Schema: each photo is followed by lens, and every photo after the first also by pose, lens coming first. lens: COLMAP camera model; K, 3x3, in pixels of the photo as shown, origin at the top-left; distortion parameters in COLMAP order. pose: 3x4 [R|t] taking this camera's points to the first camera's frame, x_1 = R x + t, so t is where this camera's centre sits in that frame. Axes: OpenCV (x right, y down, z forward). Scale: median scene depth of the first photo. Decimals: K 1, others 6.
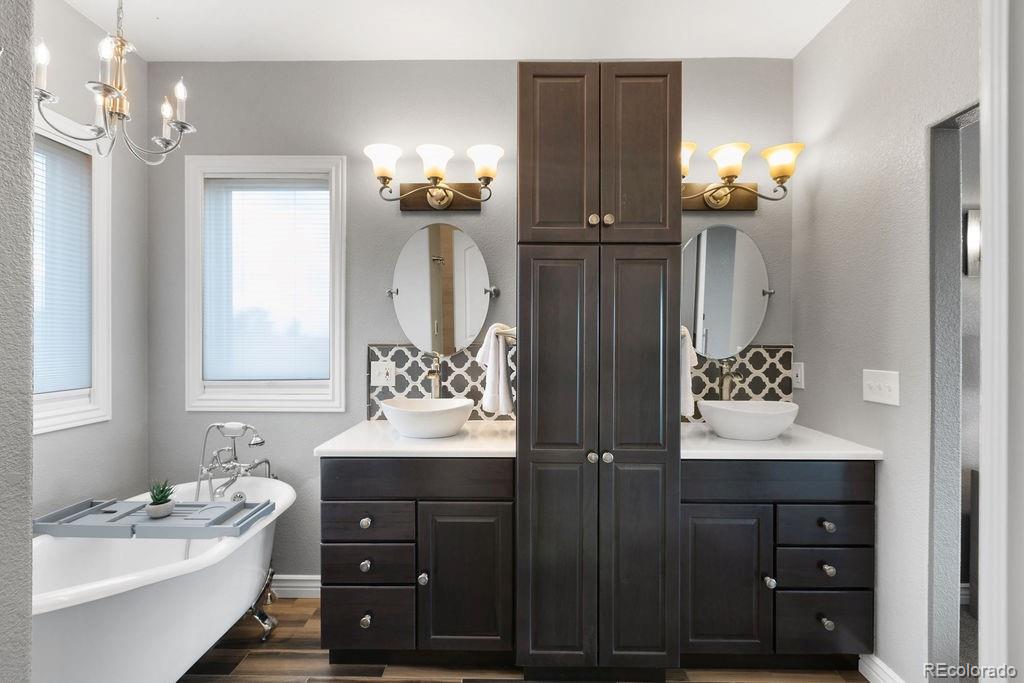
lens RADIAL K [[469.1, 0, 512.0], [0, 469.1, 341.5], [0, 0, 1]] dist [0.007731, -0.000337]
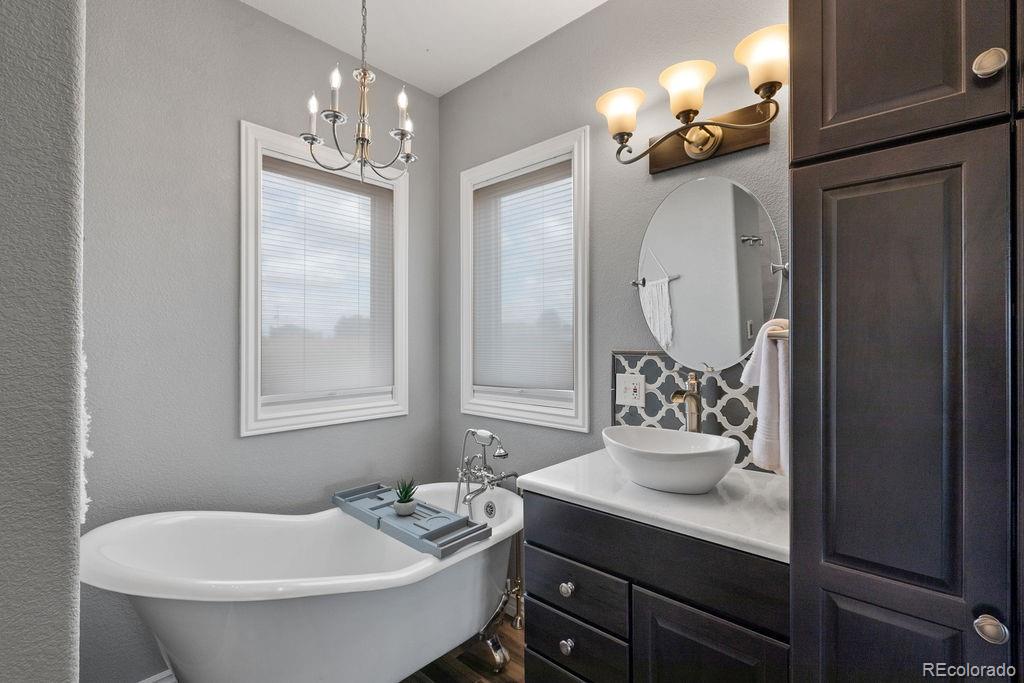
lens RADIAL K [[469.1, 0, 512.0], [0, 469.1, 341.5], [0, 0, 1]] dist [0.007731, -0.000337]
pose [[0.739393, -0.003621, -0.673264, 0.111630], [-0.003873, 0.999946, -0.009632, -0.003340], [0.673263, 0.009729, 0.739339, 0.315912]]
